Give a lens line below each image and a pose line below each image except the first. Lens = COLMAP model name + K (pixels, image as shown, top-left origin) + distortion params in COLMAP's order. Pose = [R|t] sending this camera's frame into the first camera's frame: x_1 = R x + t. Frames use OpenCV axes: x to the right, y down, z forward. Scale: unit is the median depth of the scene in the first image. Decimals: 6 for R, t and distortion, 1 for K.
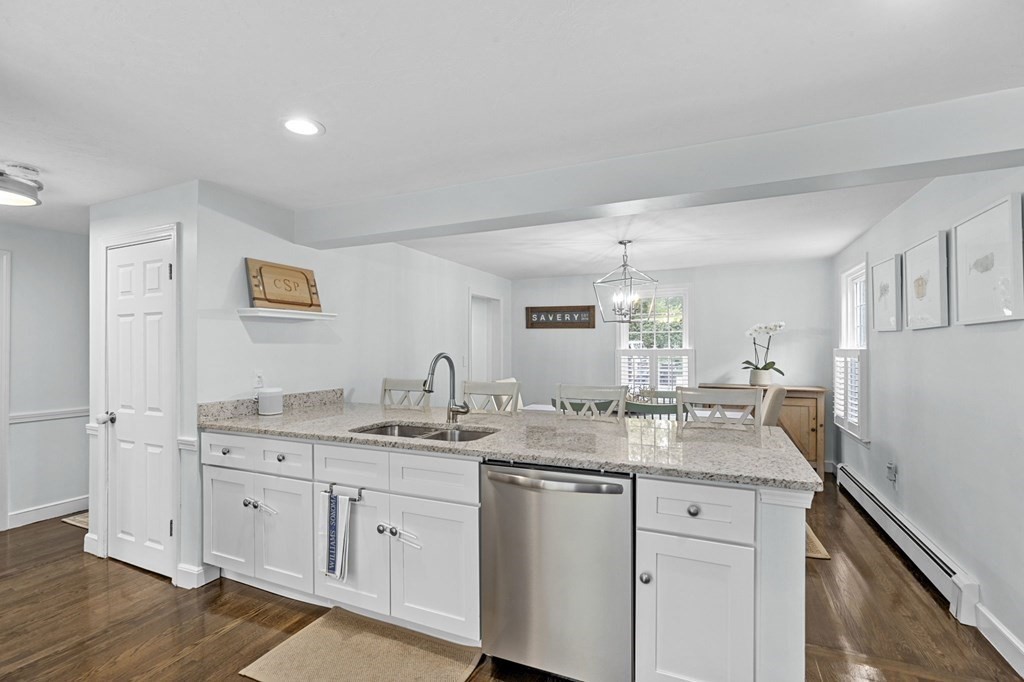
lens RADIAL K [[465.0, 0, 515.1], [0, 465.0, 349.2], [0, 0, 1]] dist [-0.002634, 0.002942]
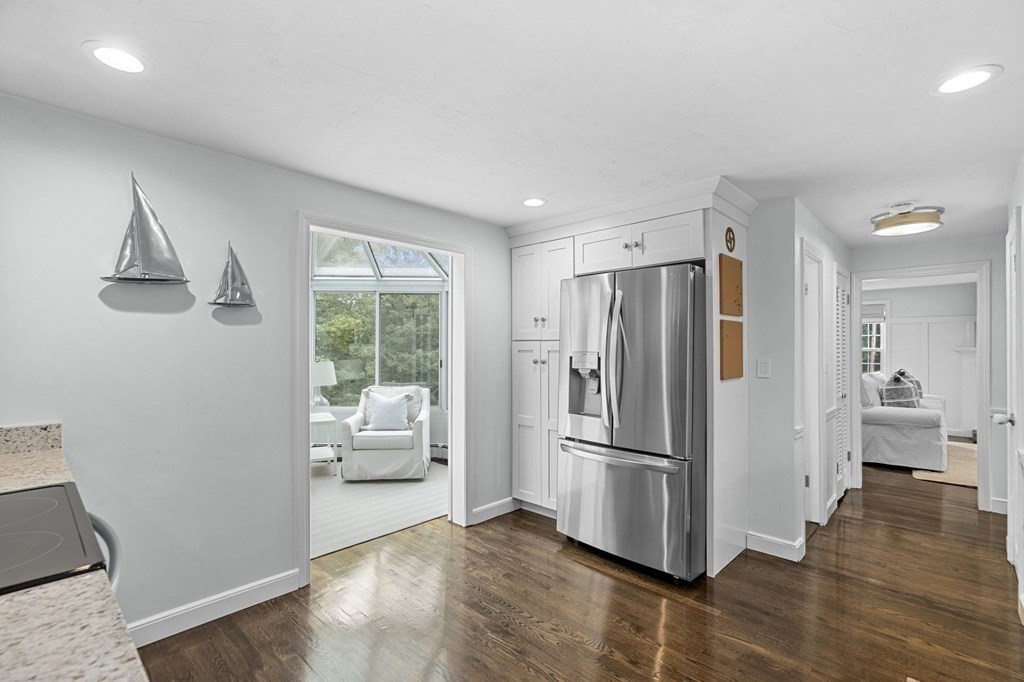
lens RADIAL K [[465.0, 0, 502.7], [0, 465.0, 343.6], [0, 0, 1]] dist [-0.002634, 0.002942]
pose [[-0.363883, -0.010073, -0.931390, 0.258548], [-0.002853, 0.999949, -0.009700, 0.000204], [0.931440, -0.000872, -0.363893, 0.224898]]
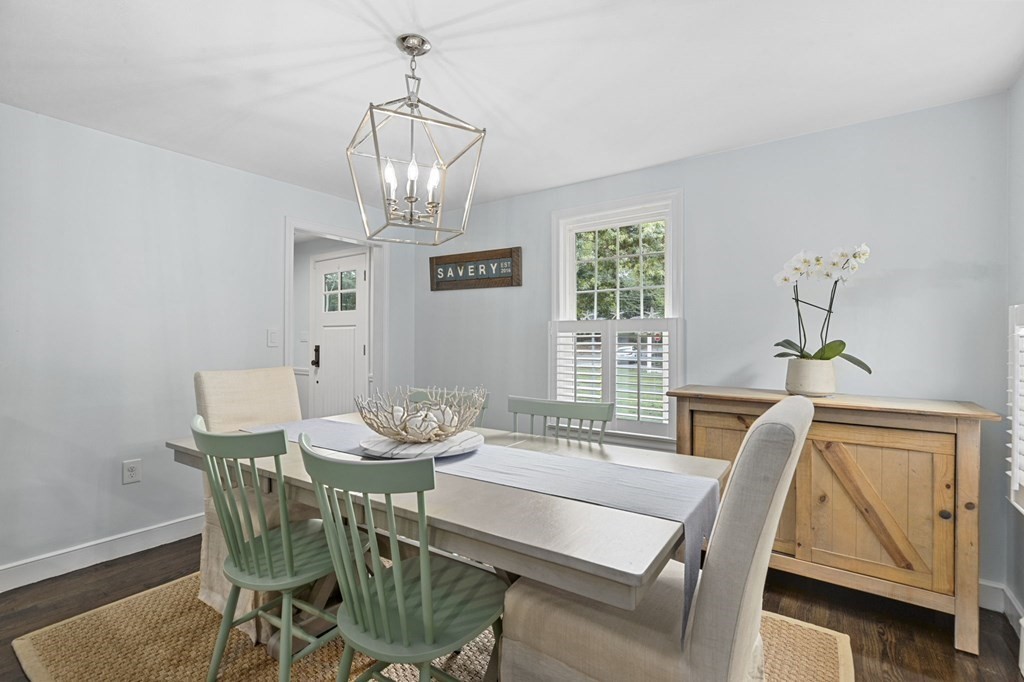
lens RADIAL K [[465.0, 0, 519.9], [0, 465.0, 339.1], [0, 0, 1]] dist [-0.002634, 0.002942]
pose [[0.978671, 0.004536, -0.205384, 0.347563], [-0.005132, 0.999984, -0.002367, 0.027952], [0.205370, 0.003371, 0.978679, 0.509295]]
